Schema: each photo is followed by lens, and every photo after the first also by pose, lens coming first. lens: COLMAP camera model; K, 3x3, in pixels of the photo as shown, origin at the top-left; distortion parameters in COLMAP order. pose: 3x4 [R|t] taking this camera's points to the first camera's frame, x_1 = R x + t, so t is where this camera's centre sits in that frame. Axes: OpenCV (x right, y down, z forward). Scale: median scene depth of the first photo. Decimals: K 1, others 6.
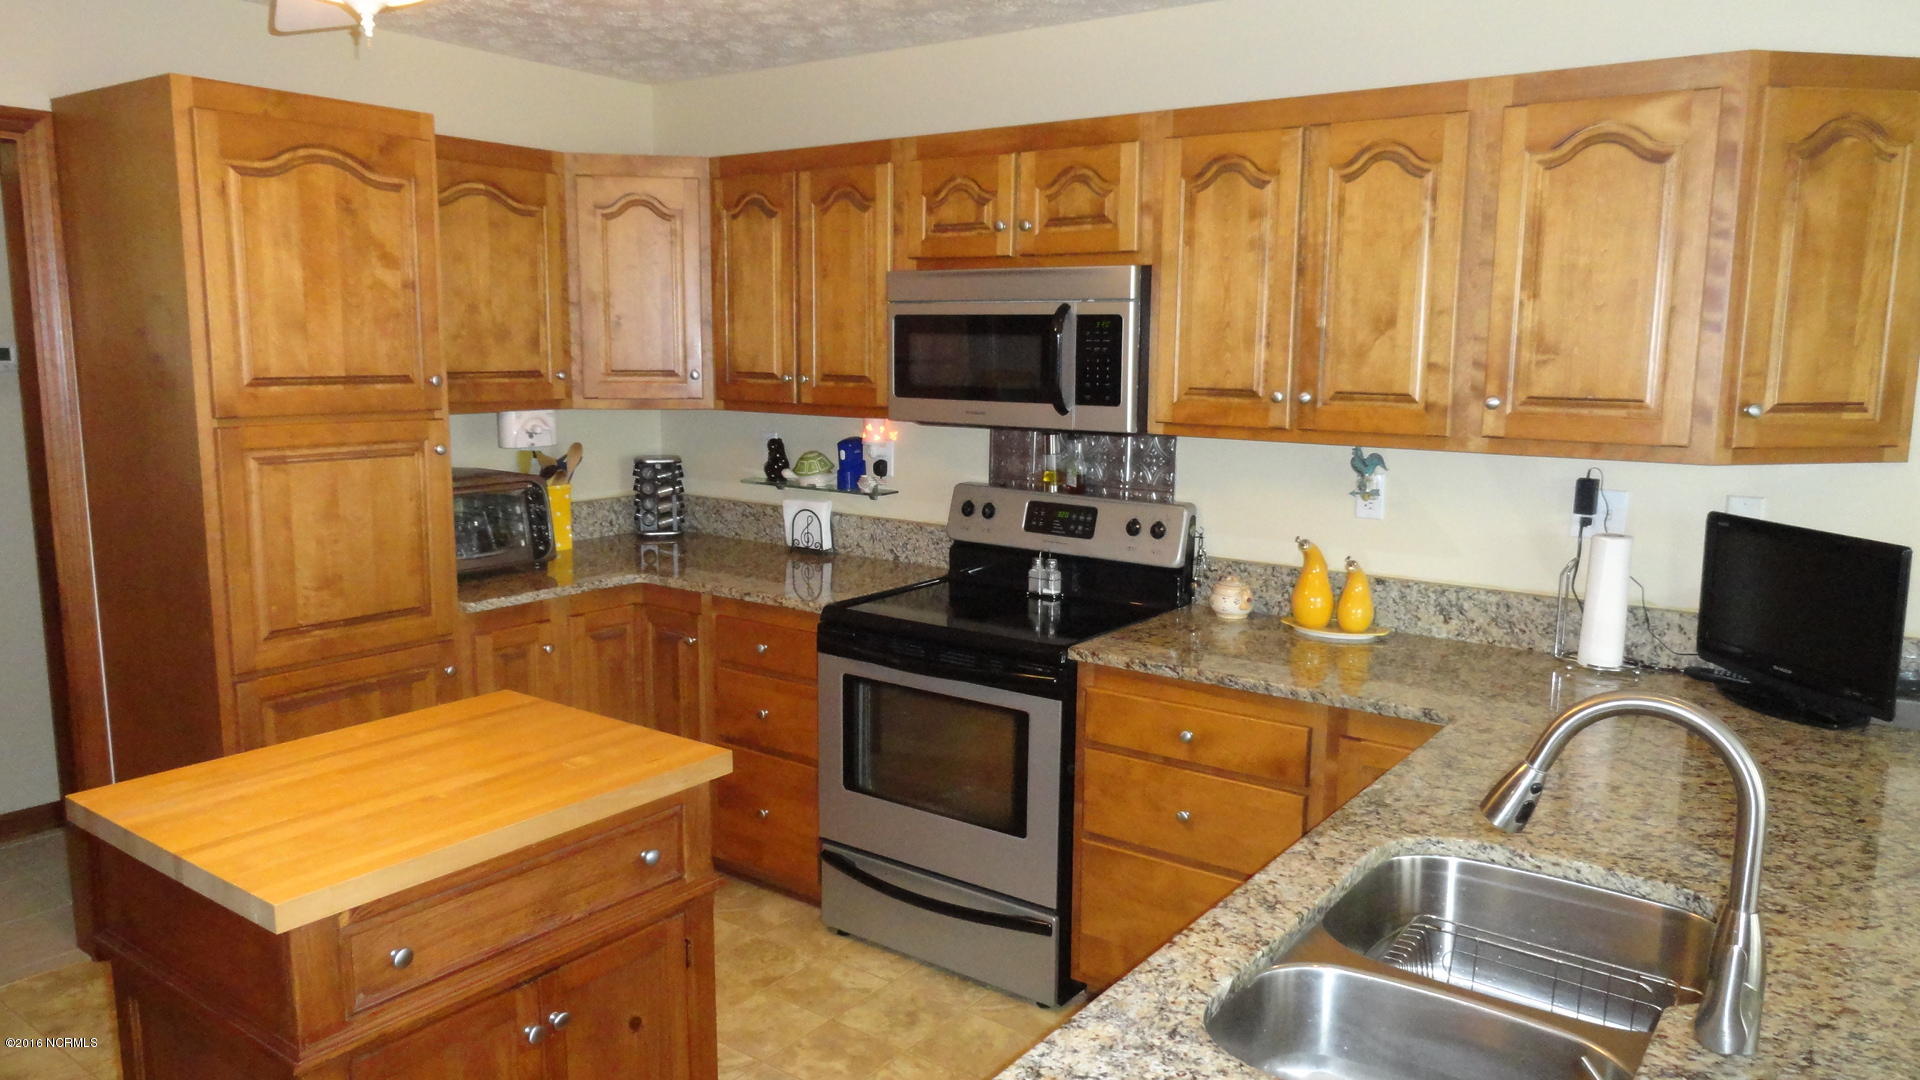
lens RADIAL K [[1337.9, 0, 965.3], [0, 1337.9, 545.8], [0, 0, 1]] dist [0.001353, -0.007247]
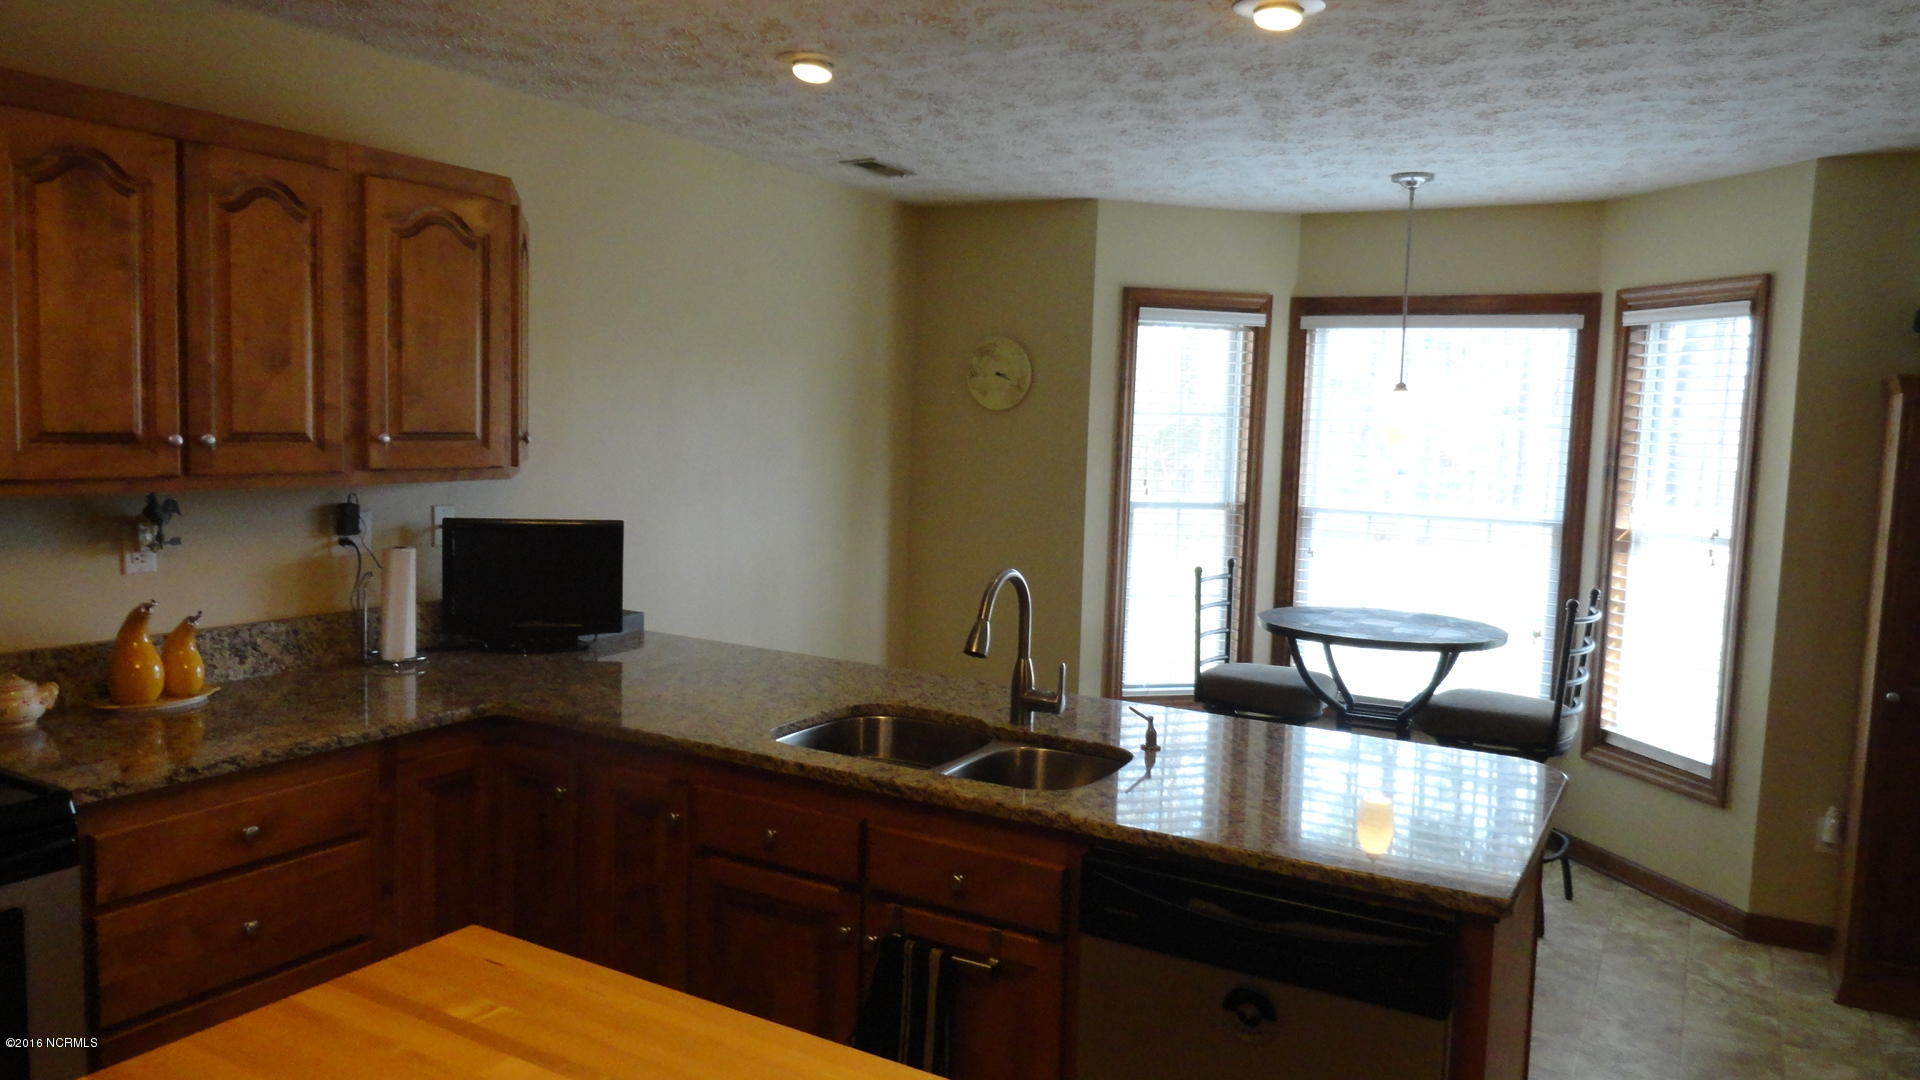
lens RADIAL K [[1337.9, 0, 965.0], [0, 1337.9, 531.0], [0, 0, 1]] dist [0.001353, -0.007247]
pose [[-0.117992, -0.095075, 0.988453, -0.711662], [0.124234, 0.986172, 0.109685, -0.085769], [-0.985213, 0.135741, -0.104548, 0.599495]]
